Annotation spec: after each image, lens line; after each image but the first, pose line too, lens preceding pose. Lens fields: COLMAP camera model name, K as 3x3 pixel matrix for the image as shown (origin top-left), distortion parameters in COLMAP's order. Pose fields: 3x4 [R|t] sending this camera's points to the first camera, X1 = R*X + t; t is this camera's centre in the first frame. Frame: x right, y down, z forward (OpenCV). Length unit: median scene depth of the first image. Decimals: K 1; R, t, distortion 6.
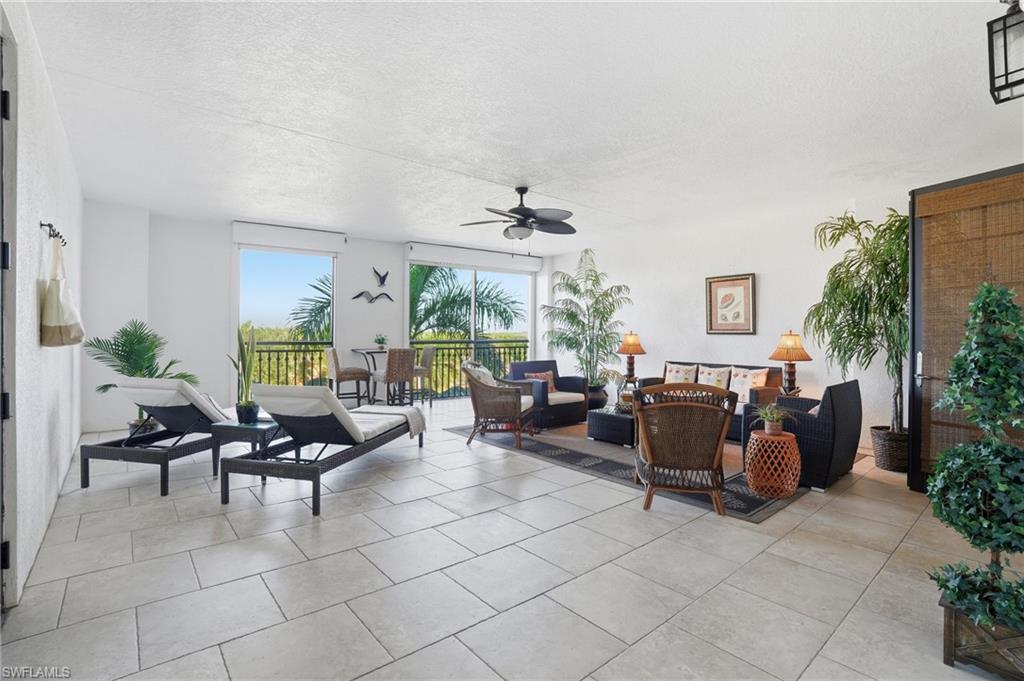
lens RADIAL K [[481.9, 0, 509.9], [0, 481.9, 332.0], [0, 0, 1]] dist [-0.038156, 0.000627]
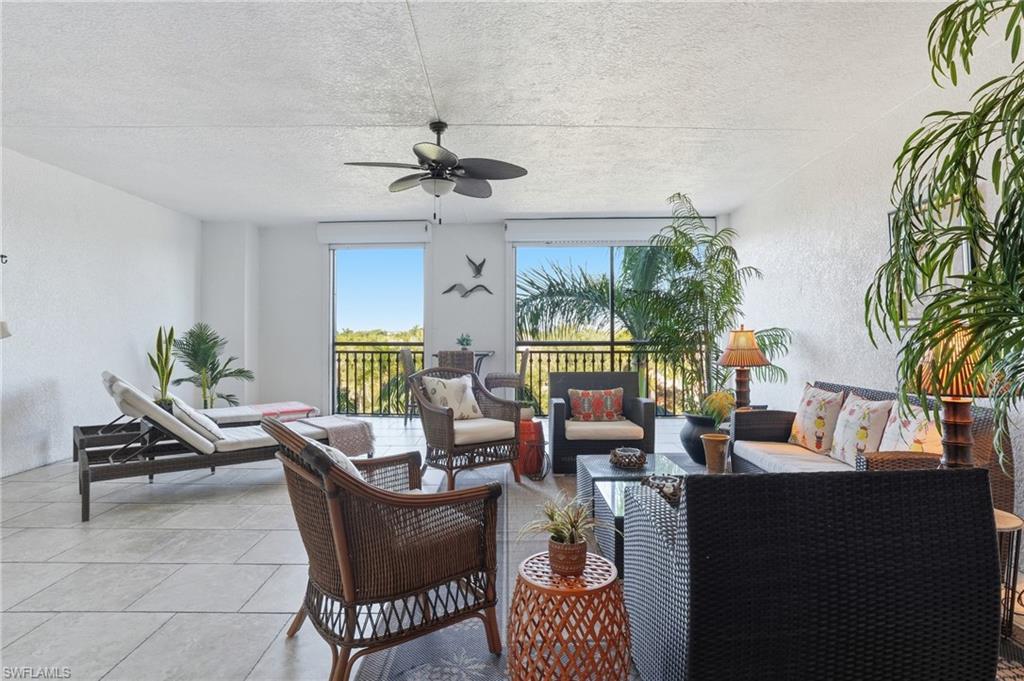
lens RADIAL K [[554.8, 0, 512.1], [0, 554.8, 328.1], [0, 0, 1]] dist [-0.042079, 0.001111]
pose [[0.789920, -0.010330, -0.613123, 0.578775], [0.008470, 0.999947, -0.005935, 0.001956], [0.613152, -0.000505, 0.789965, 0.407094]]
